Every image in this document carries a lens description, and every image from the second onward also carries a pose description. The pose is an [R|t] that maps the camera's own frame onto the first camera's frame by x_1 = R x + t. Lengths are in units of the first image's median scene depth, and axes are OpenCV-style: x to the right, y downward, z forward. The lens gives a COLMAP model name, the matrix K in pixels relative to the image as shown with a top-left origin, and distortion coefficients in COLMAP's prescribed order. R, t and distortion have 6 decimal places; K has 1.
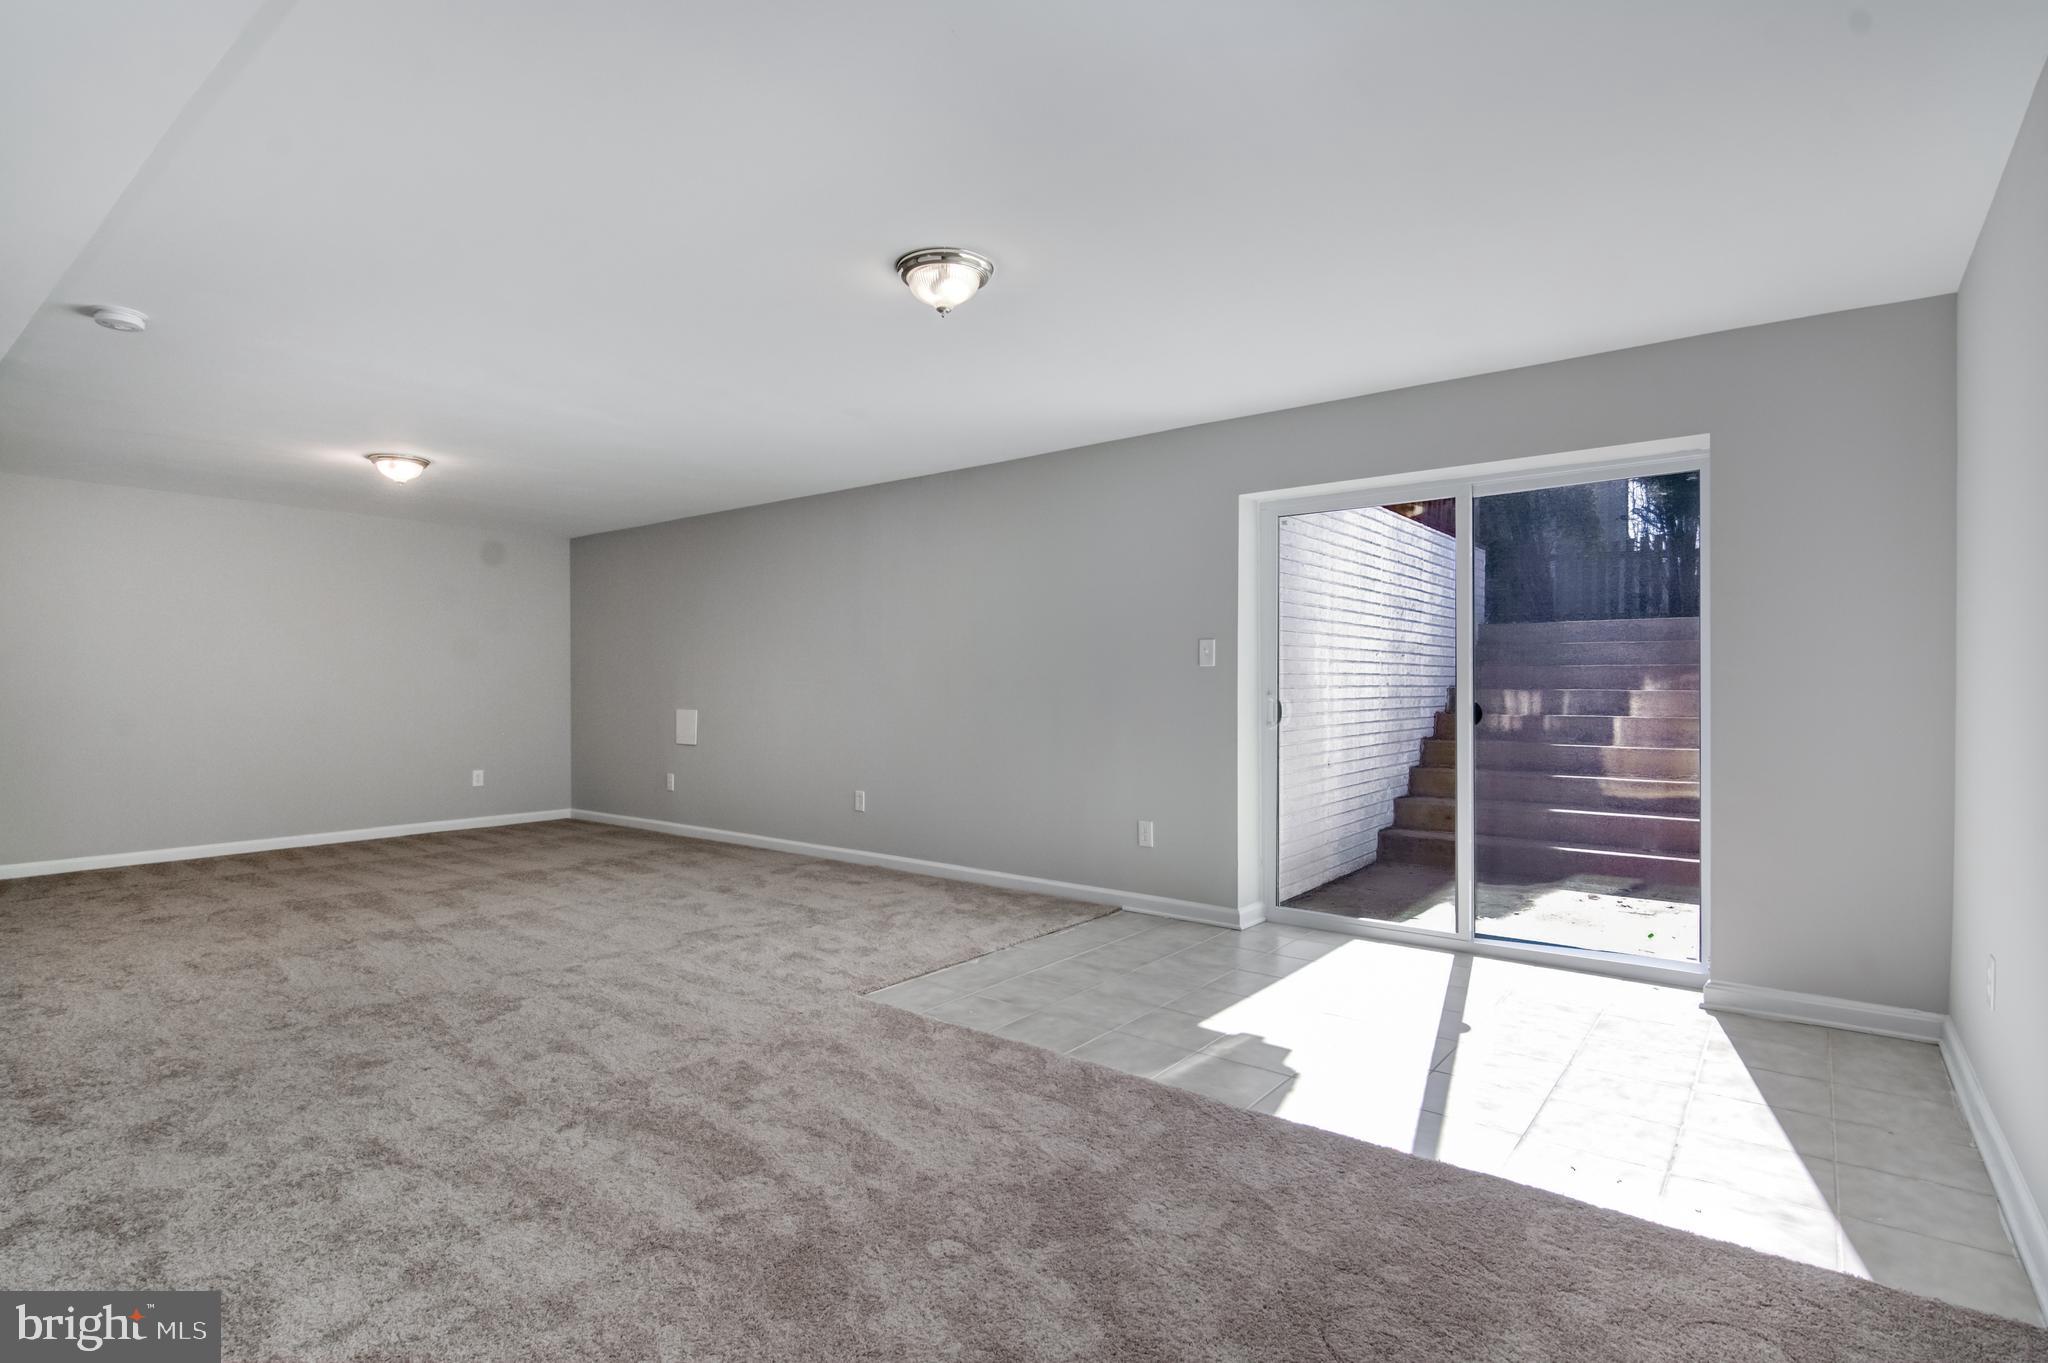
lens RADIAL K [[1056.0, 0, 1024.0], [0, 1056.0, 681.5], [0, 0, 1]] dist [0.000896, -0.000341]
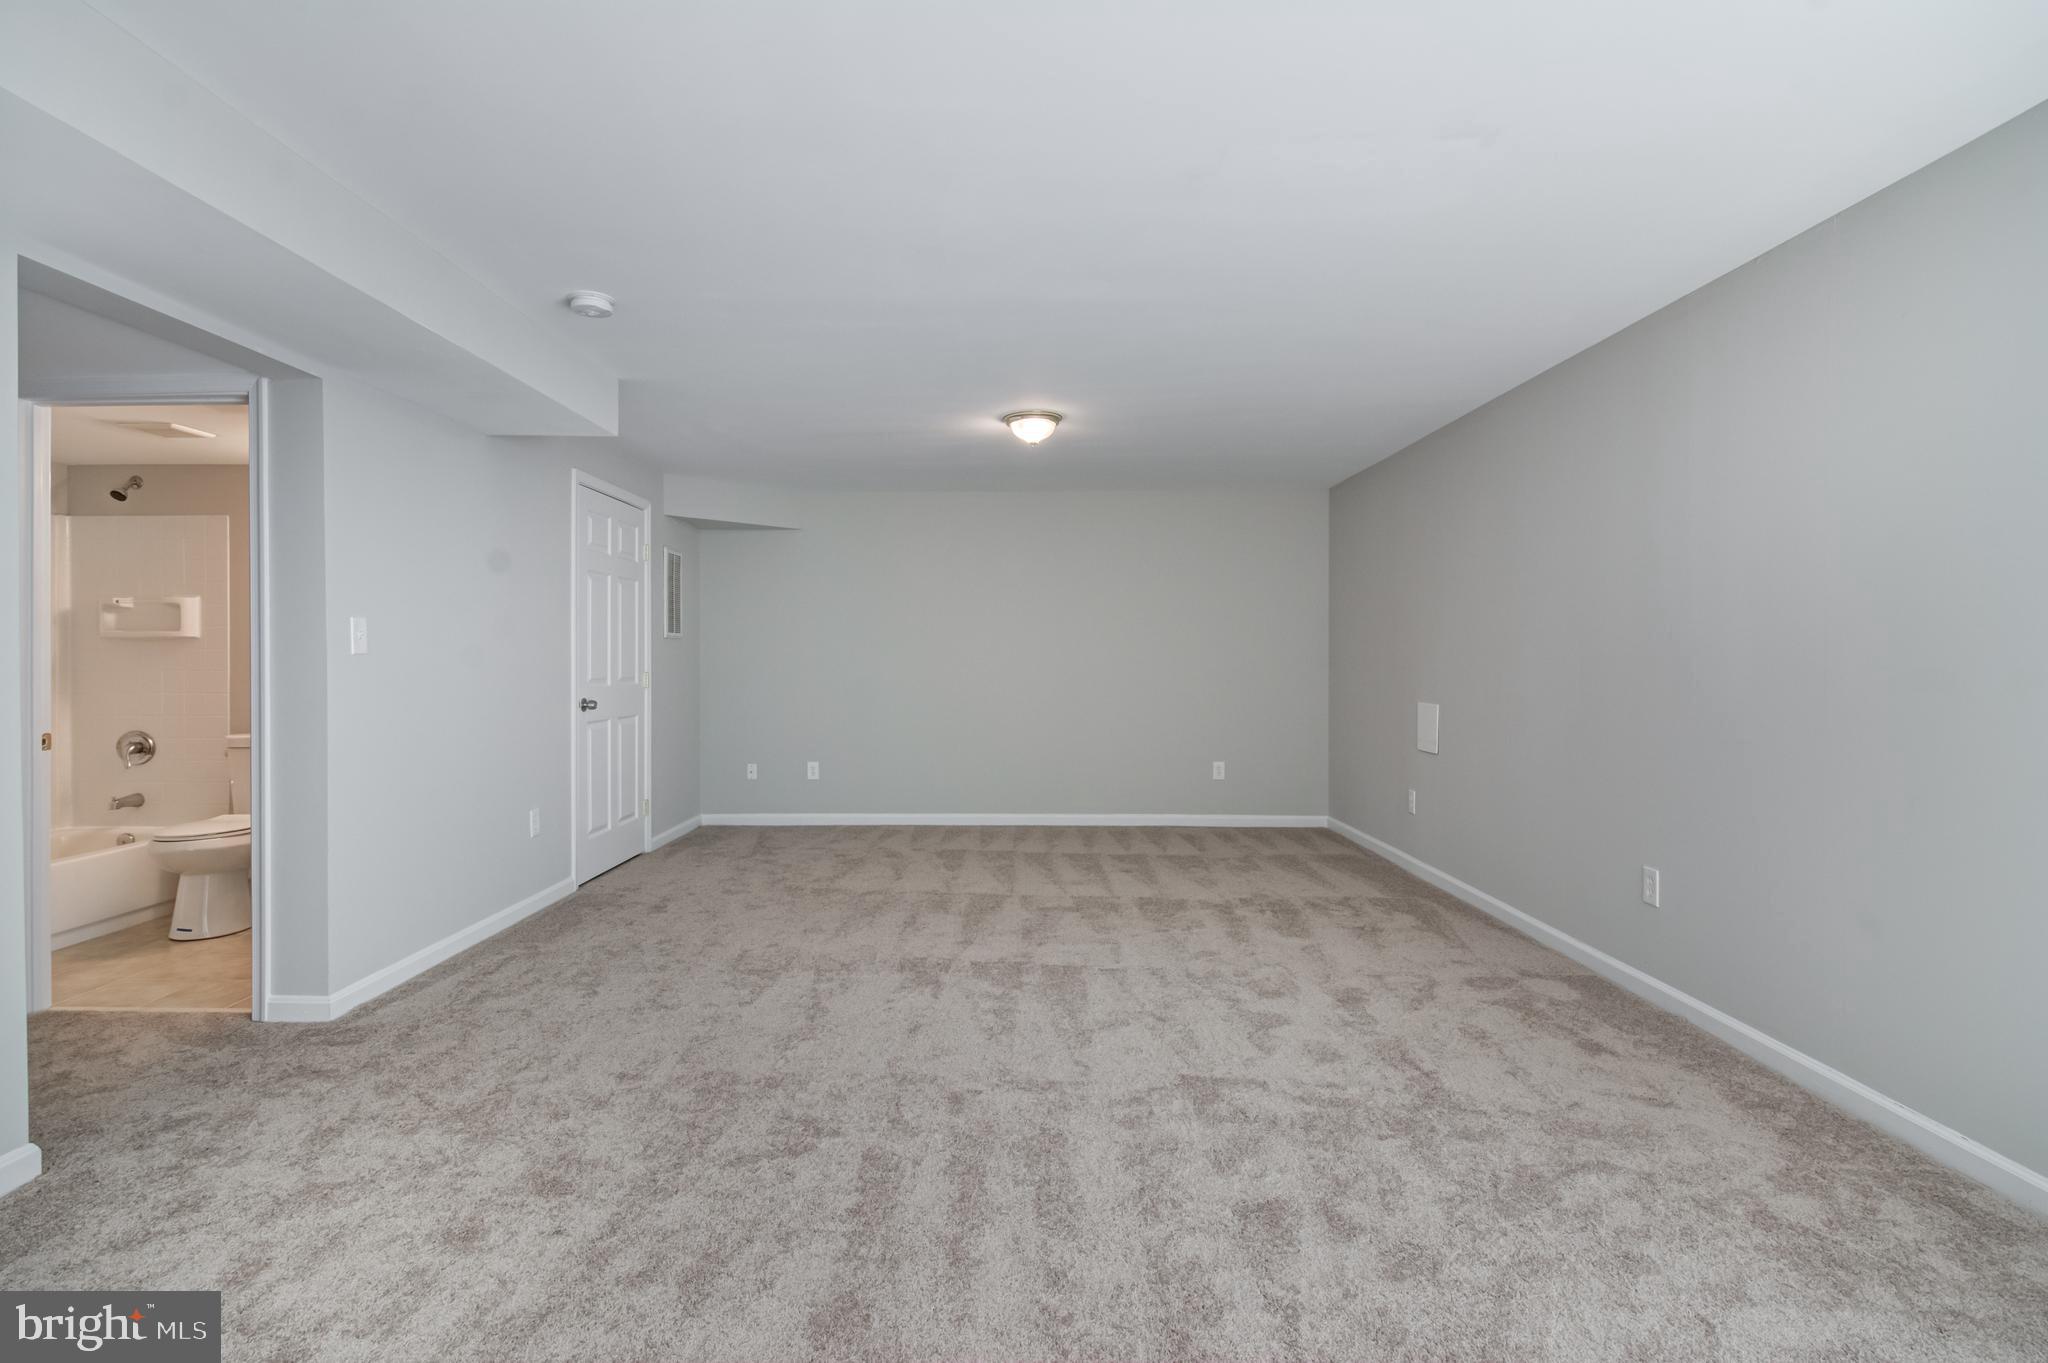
lens RADIAL K [[1017.0, 0, 972.8], [0, 1017.0, 656.6], [0, 0, 1]] dist [0.021434, -0.012769]
pose [[0.579174, -0.000248, -0.815204, 0.103673], [0.003285, 0.999993, 0.002029, -0.011288], [0.815197, -0.003853, 0.579171, 0.577423]]
